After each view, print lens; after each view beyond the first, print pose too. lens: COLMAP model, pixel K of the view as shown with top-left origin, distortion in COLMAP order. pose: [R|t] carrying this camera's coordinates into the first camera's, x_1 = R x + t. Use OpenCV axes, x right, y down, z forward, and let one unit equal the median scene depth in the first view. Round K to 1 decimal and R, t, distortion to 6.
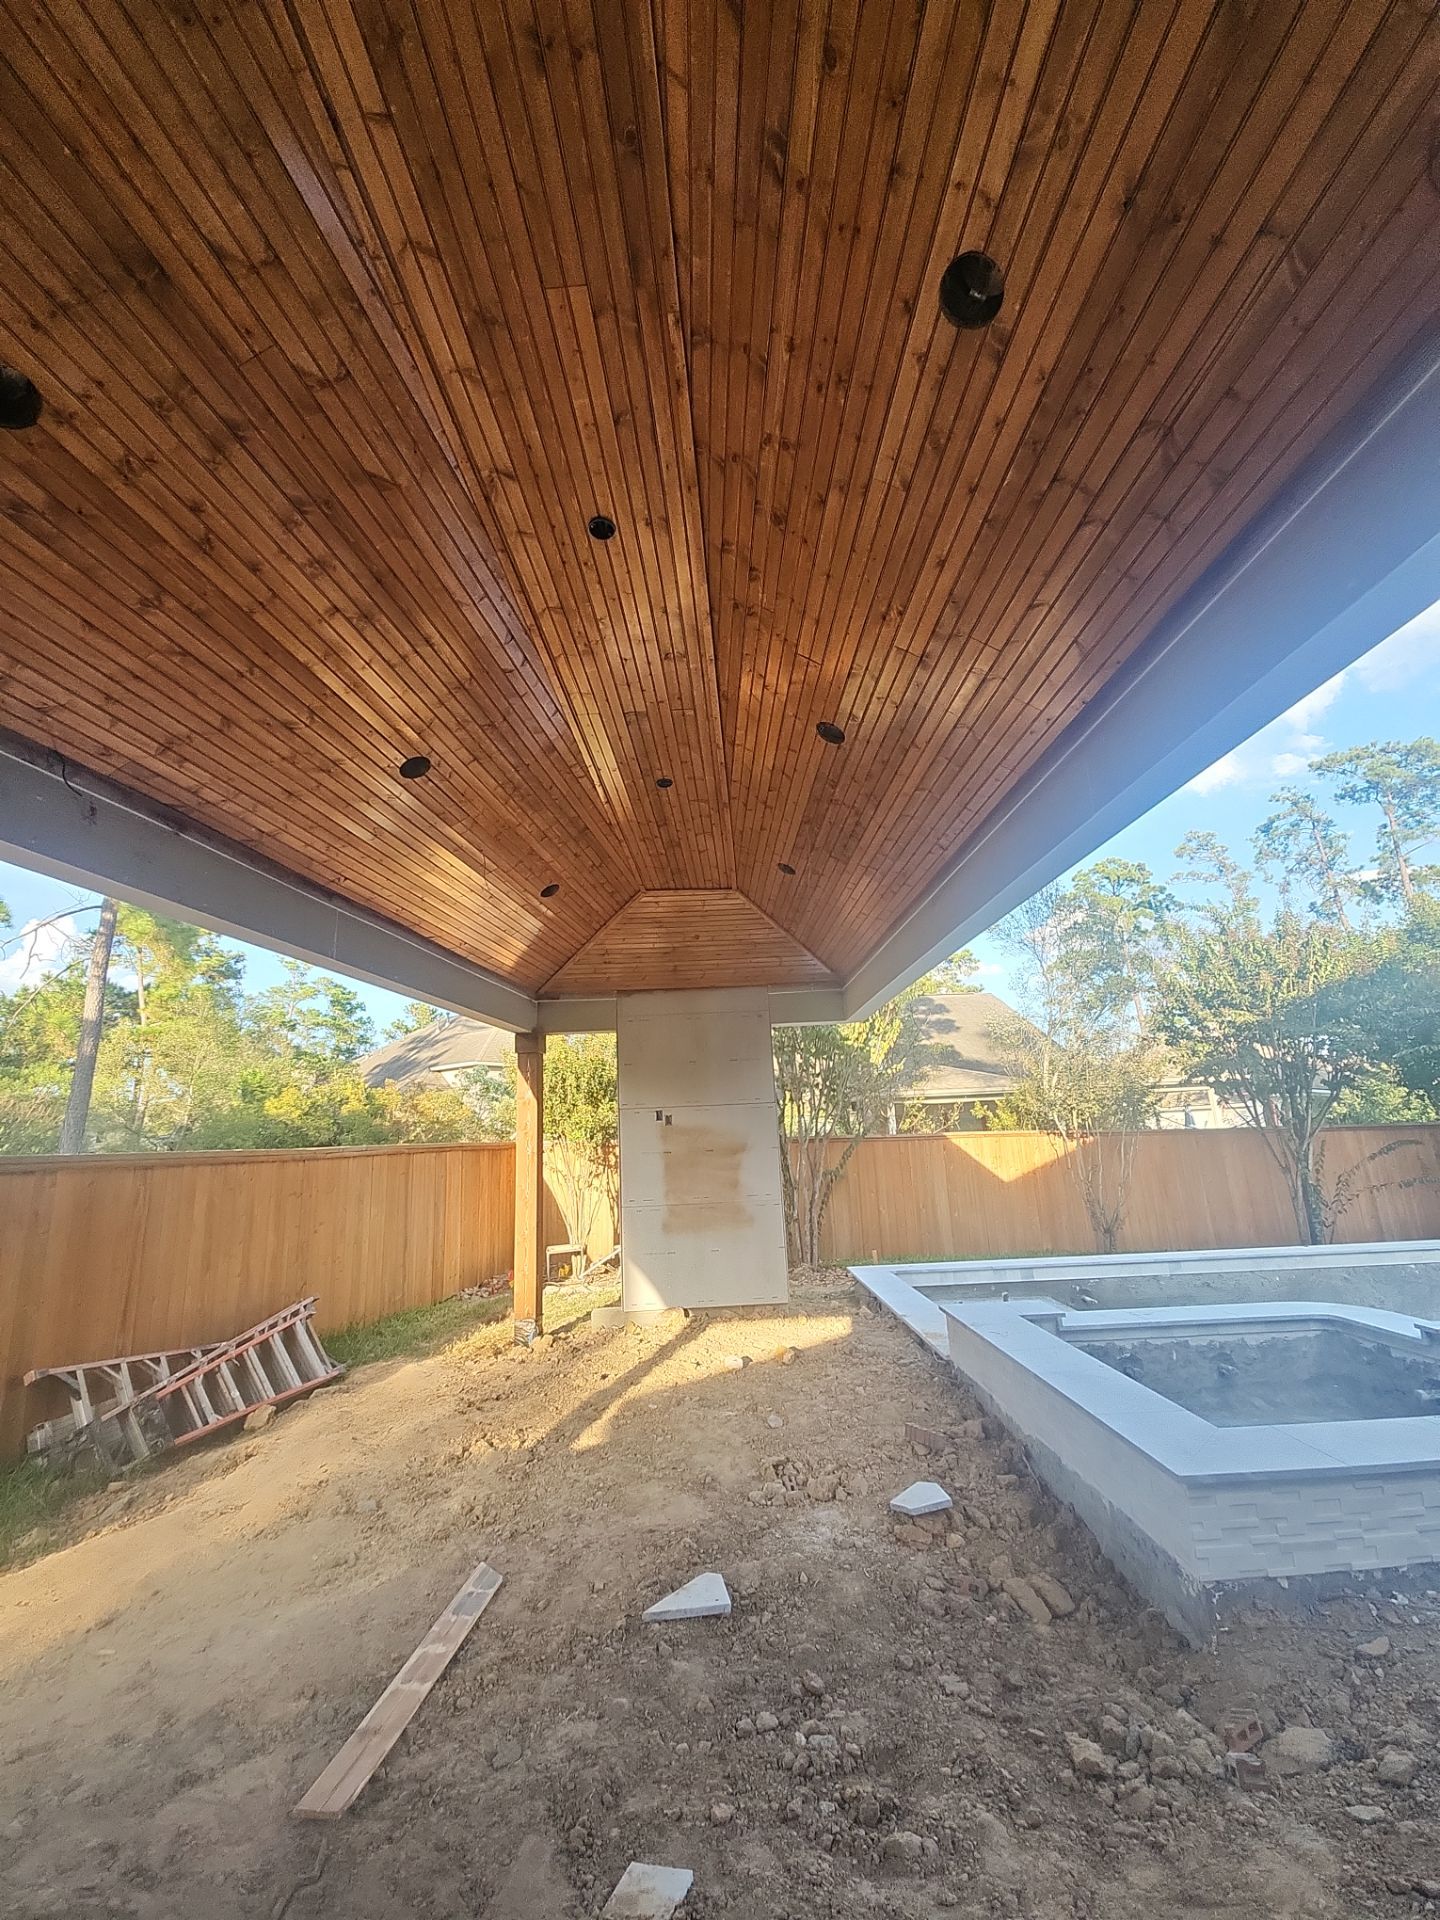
lens RADIAL K [[767.3, 0, 706.9], [0, 767.3, 954.0], [0, 0, 1]] dist [0.001455, -0.000011]
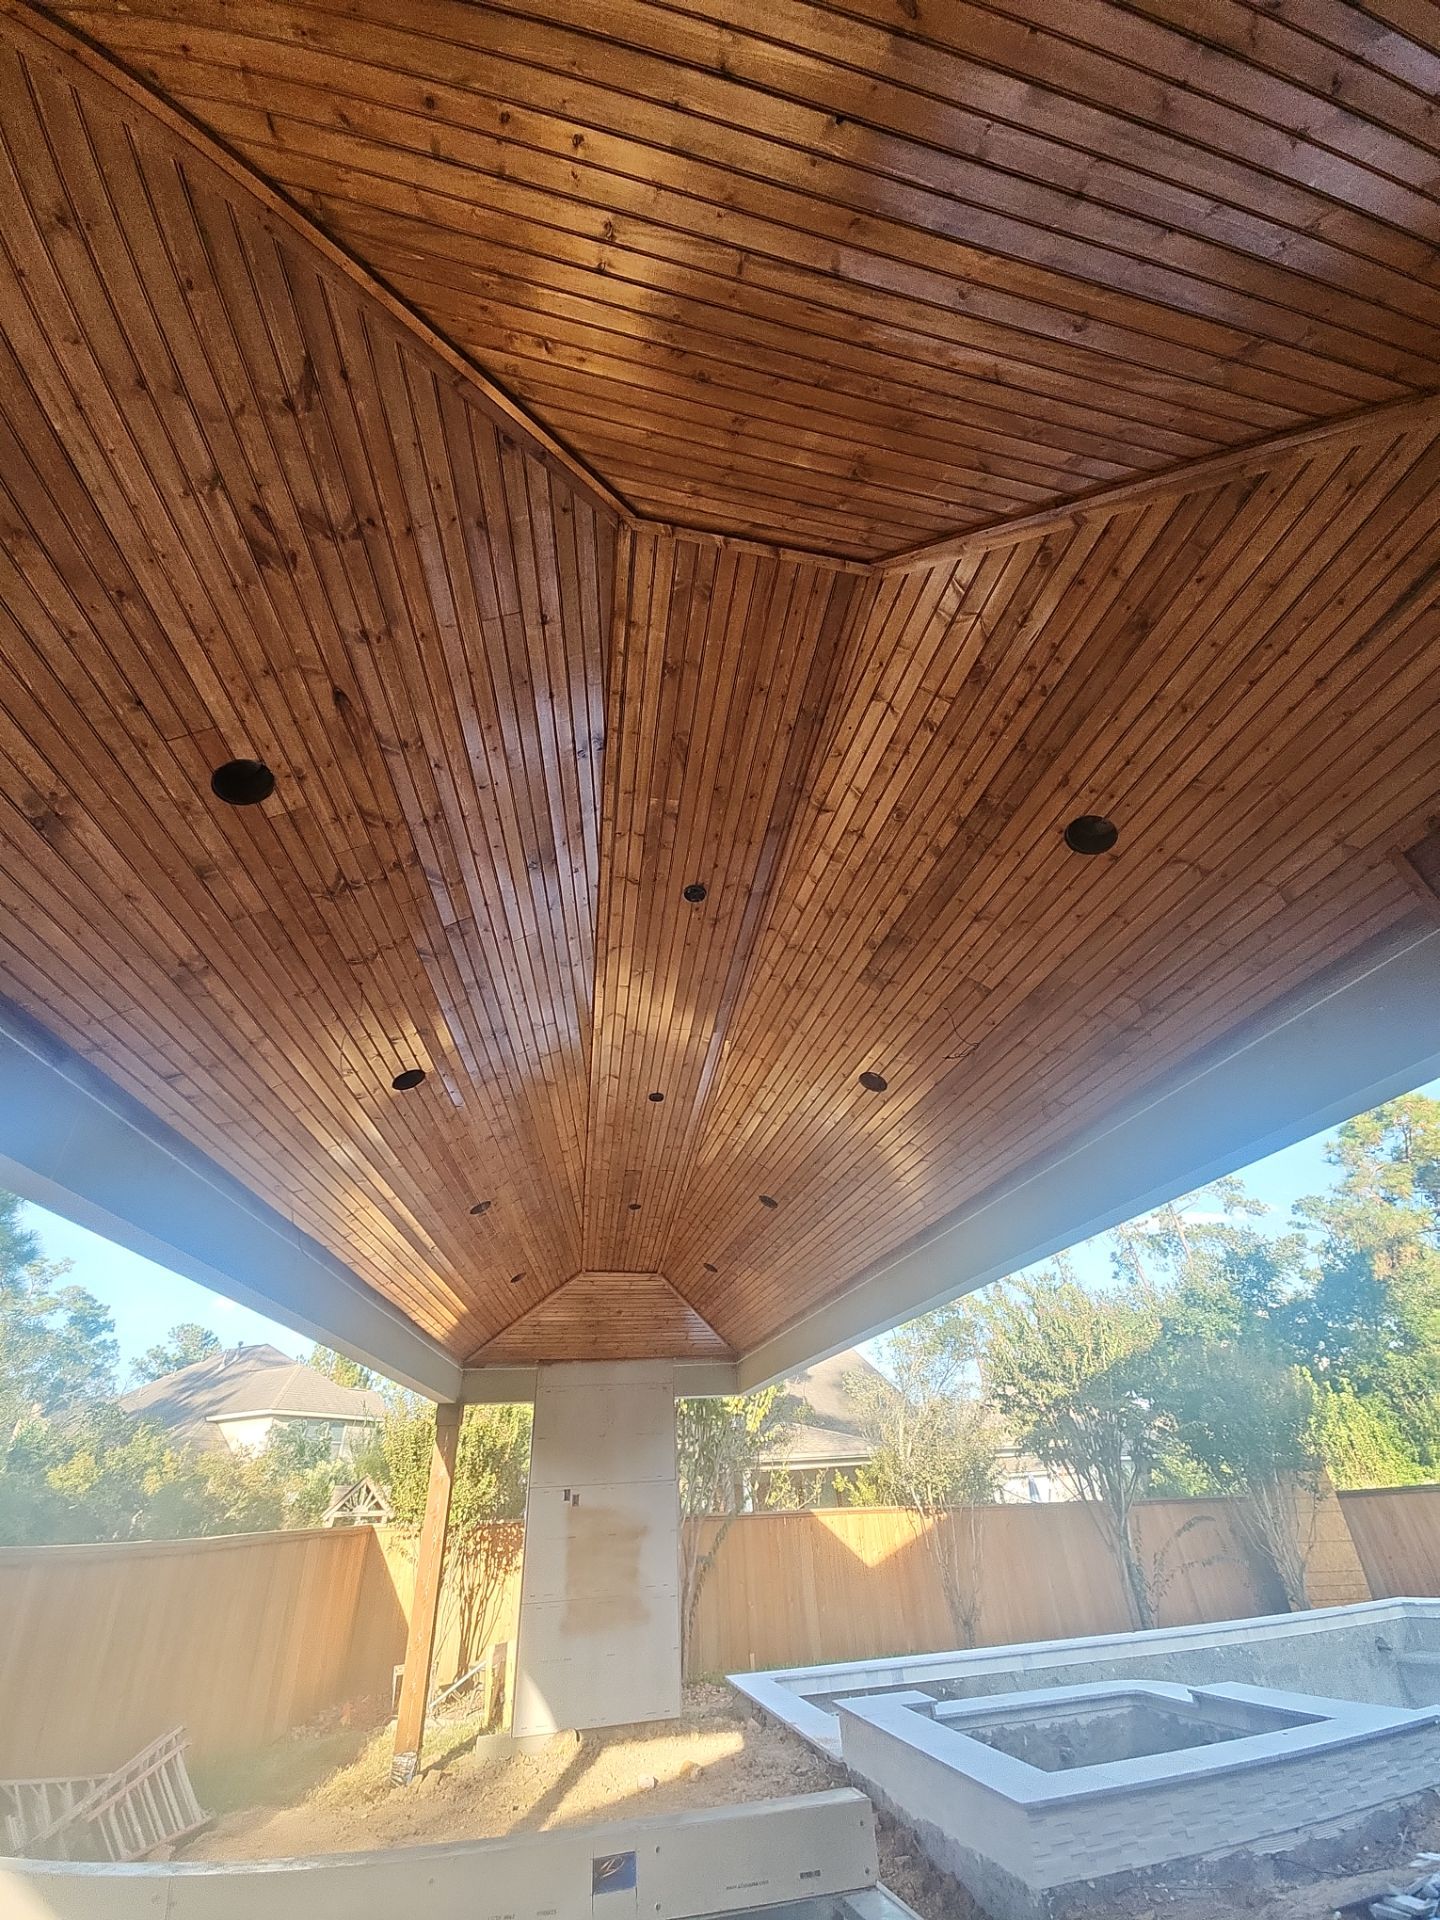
lens RADIAL K [[760.4, 0, 712.6], [0, 760.4, 963.5], [0, 0, 1]] dist [0.015510, -0.009800]
pose [[0.977491, 0.117333, 0.175343, -0.103633], [-0.042530, 0.923613, -0.380959, -0.055702], [-0.206648, 0.364926, 0.907814, -0.200919]]
